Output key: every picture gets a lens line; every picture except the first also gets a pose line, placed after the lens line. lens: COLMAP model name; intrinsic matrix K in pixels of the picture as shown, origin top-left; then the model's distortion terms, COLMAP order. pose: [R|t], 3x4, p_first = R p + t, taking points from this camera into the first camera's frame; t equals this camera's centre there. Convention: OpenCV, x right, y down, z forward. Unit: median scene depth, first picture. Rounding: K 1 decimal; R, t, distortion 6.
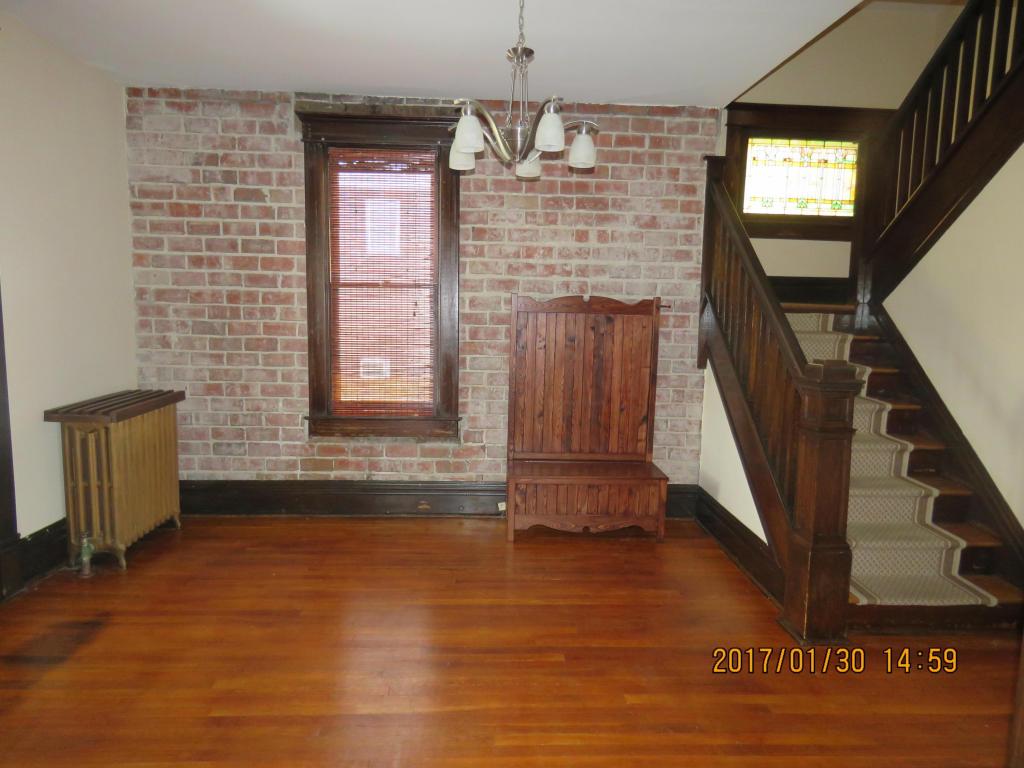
lens RADIAL K [[655.2, 0, 513.4], [0, 655.2, 380.4], [0, 0, 1]] dist [-0.000189, -0.000943]
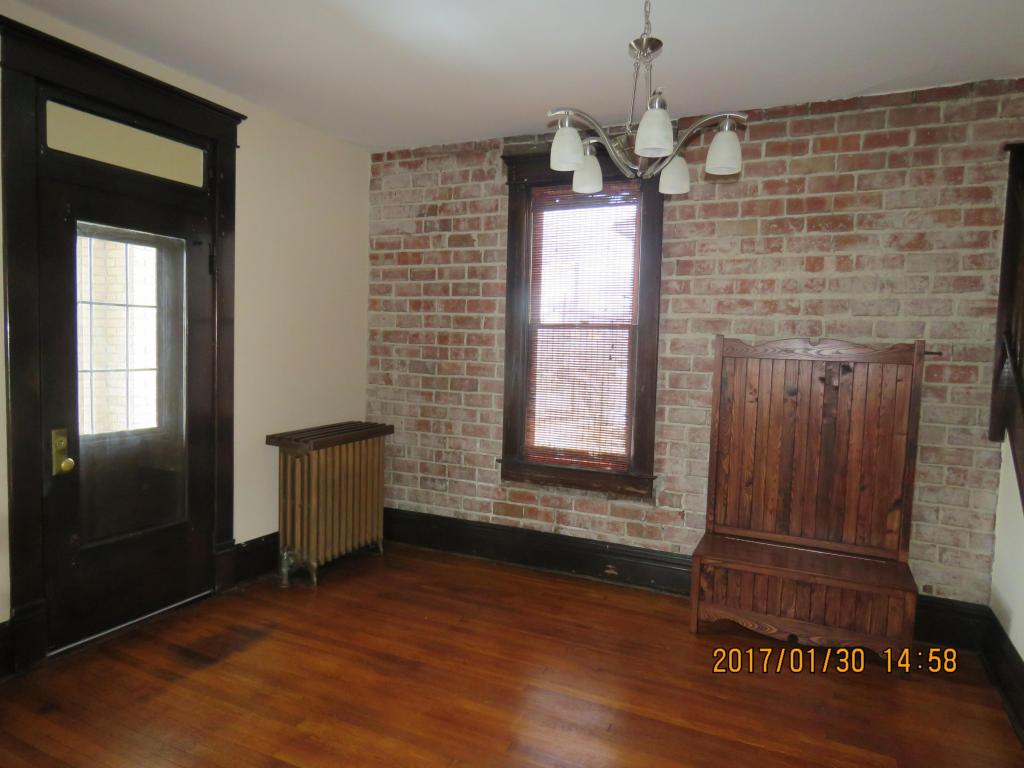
lens RADIAL K [[655.2, 0, 508.3], [0, 655.2, 382.5], [0, 0, 1]] dist [-0.000189, -0.000943]
pose [[0.883556, 0.034987, -0.467018, 0.152844], [-0.063501, 0.996946, -0.045451, -0.016065], [0.464001, 0.069815, 0.883079, 0.129668]]
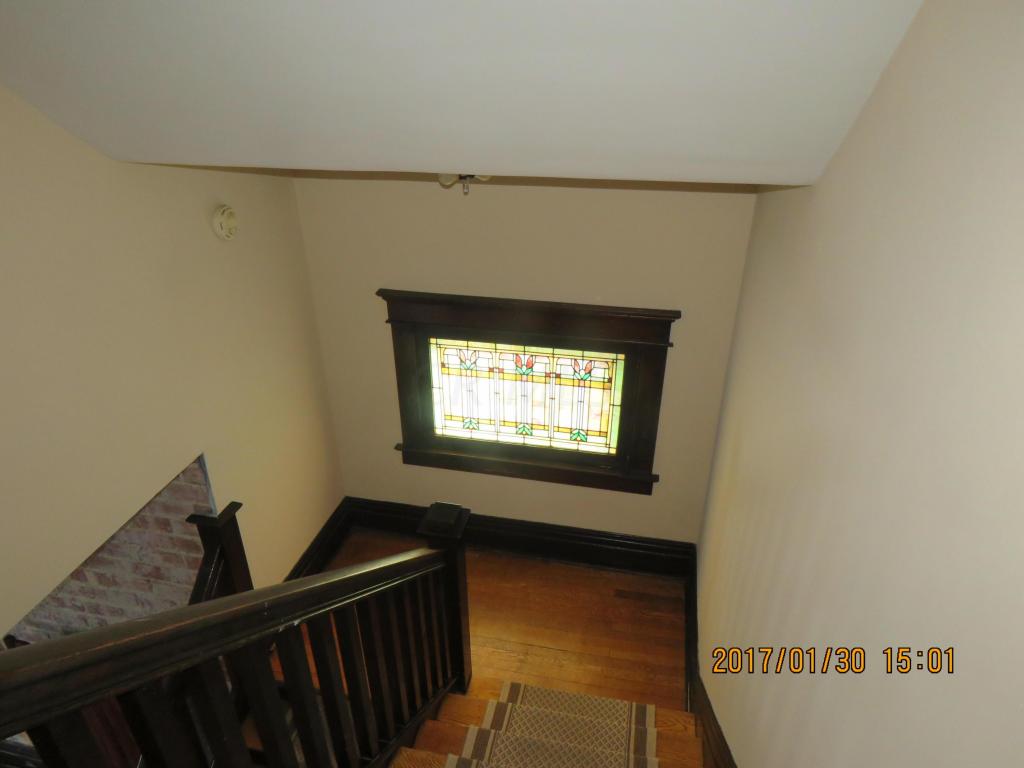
lens RADIAL K [[655.2, 0, 514.0], [0, 655.2, 388.7], [0, 0, 1]] dist [-0.000189, -0.000943]
pose [[0.965958, 0.101580, -0.237923, 0.731883], [-0.004685, 0.926403, 0.376504, -0.694107], [0.258658, -0.362572, 0.895342, 0.543274]]
